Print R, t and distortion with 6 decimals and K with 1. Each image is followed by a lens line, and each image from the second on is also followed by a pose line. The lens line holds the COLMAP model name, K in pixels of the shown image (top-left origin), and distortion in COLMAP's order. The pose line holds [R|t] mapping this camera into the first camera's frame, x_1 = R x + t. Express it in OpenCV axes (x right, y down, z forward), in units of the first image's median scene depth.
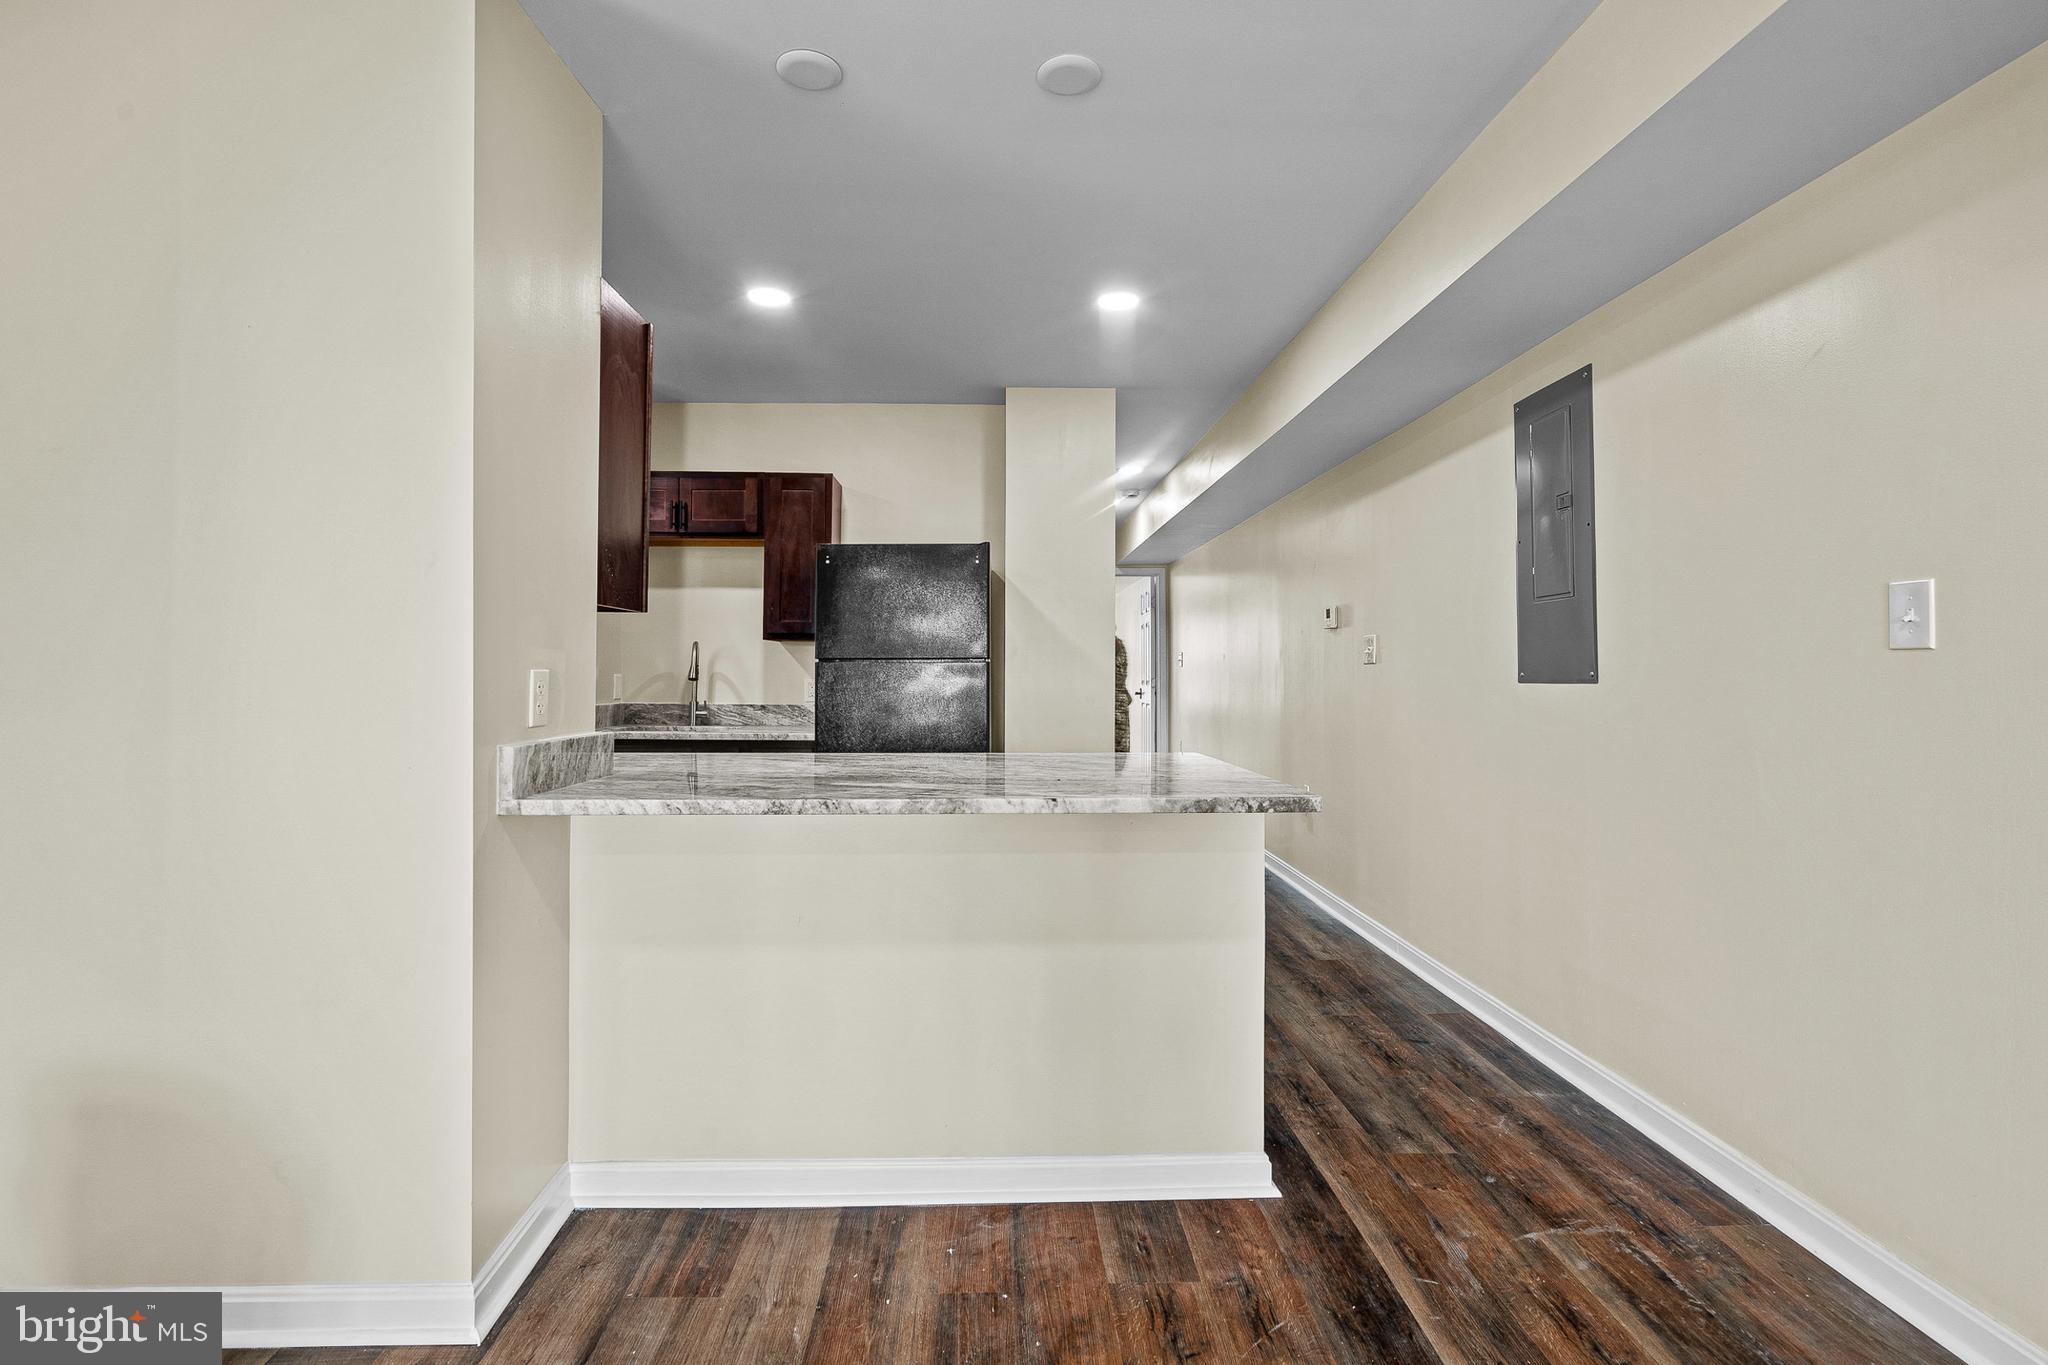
lens RADIAL K [[944.6, 0, 1023.5], [0, 944.6, 662.0], [0, 0, 1]] dist [-0.006820, -0.000492]
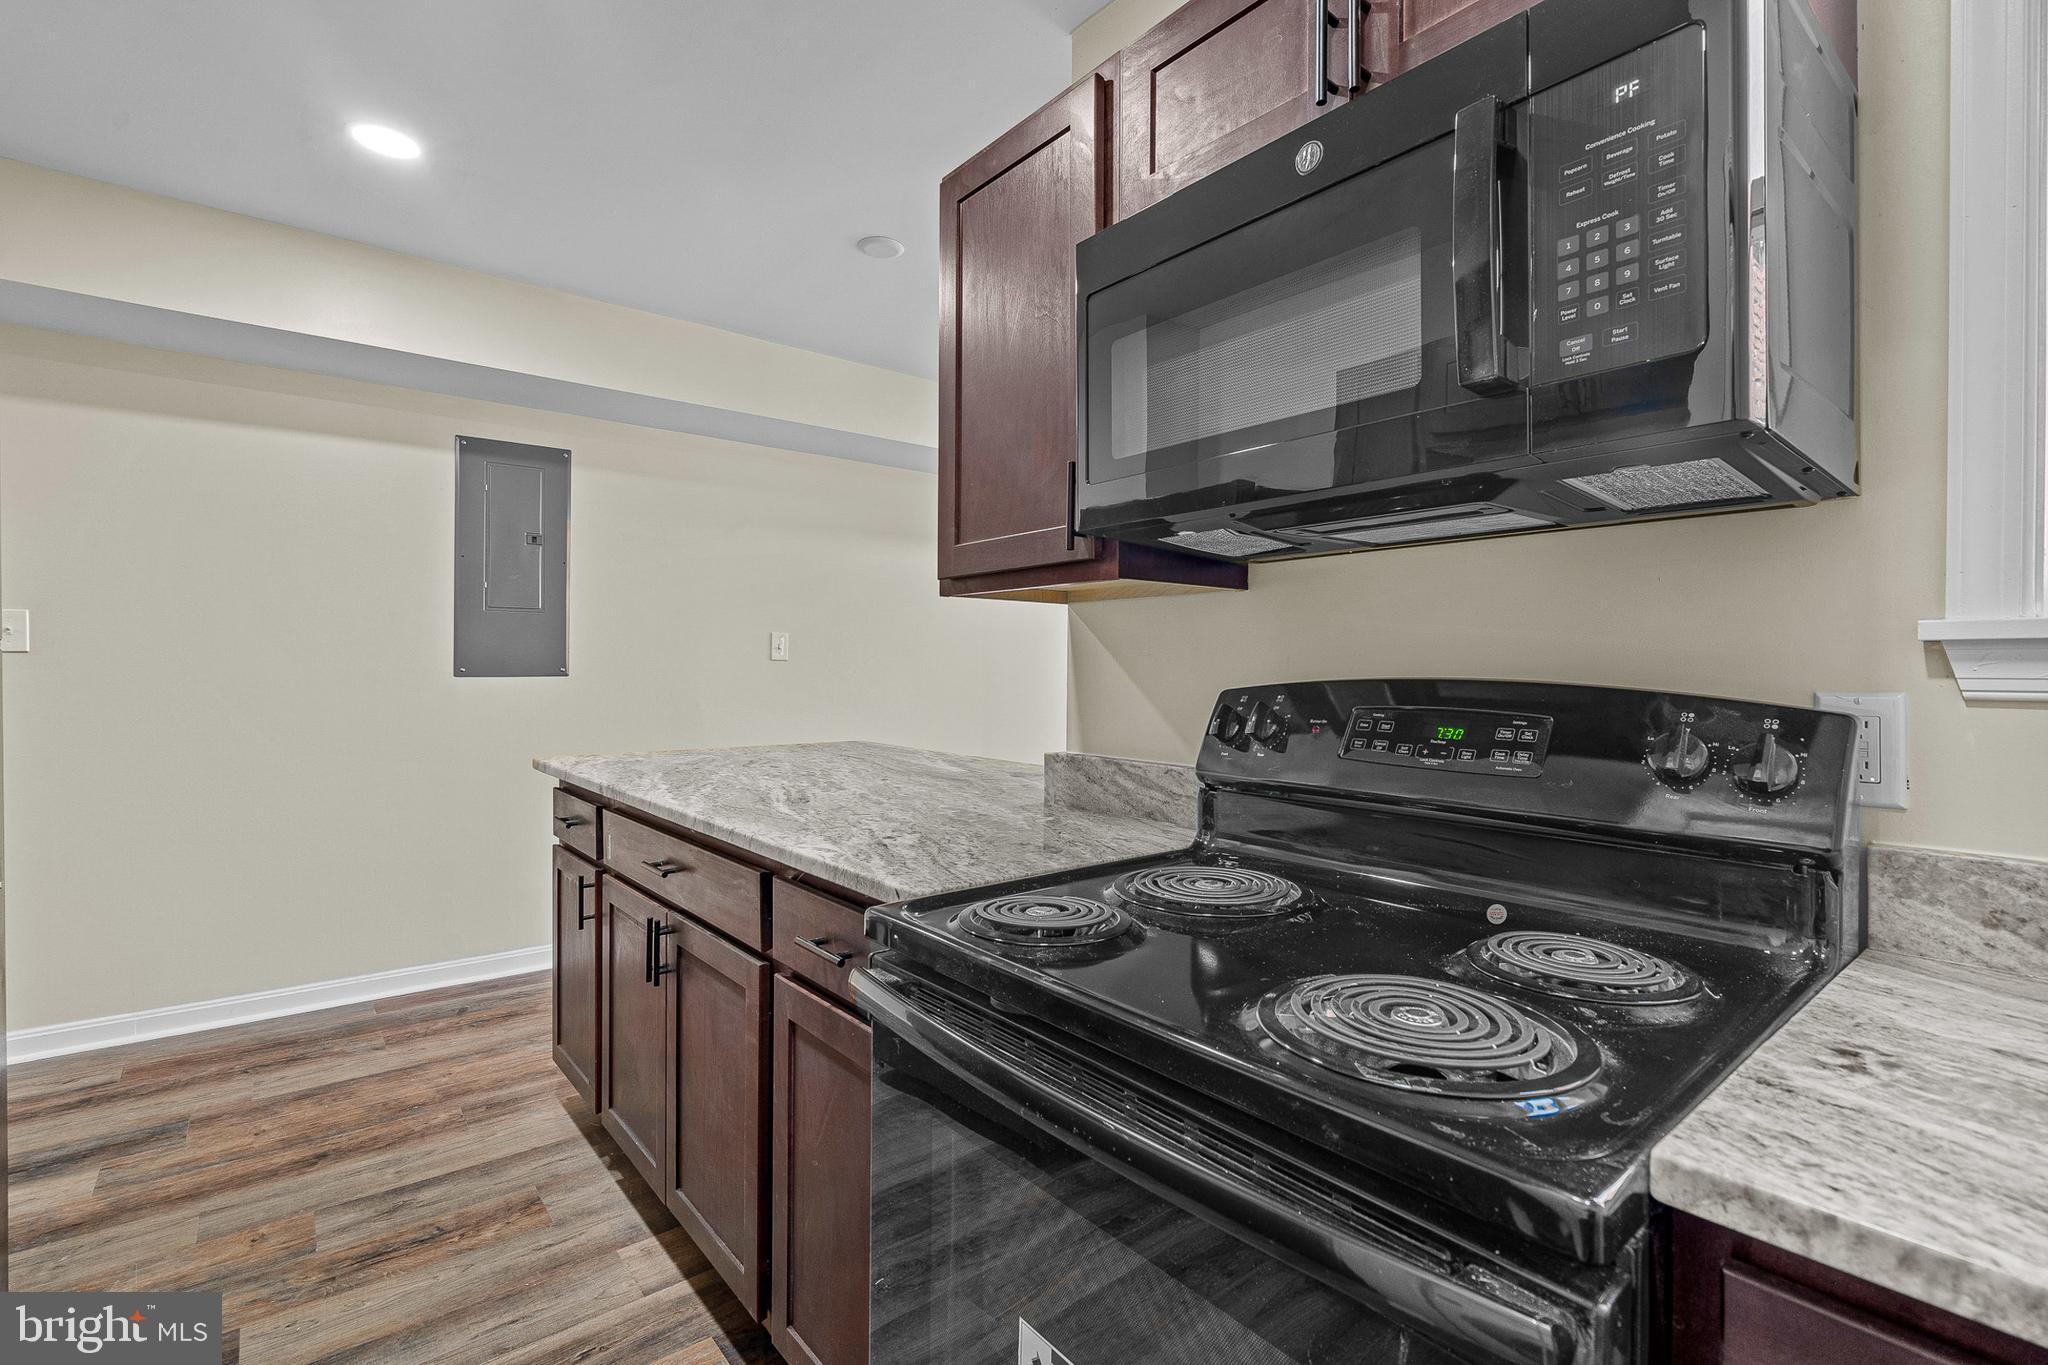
lens RADIAL K [[944.6, 0, 1023.5], [0, 944.6, 662.0], [0, 0, 1]] dist [-0.006820, -0.000492]
pose [[-0.606251, -0.000118, 0.795273, -0.837442], [-0.016818, 0.999778, -0.012672, 0.007636], [-0.795095, -0.021057, -0.606119, 1.168590]]
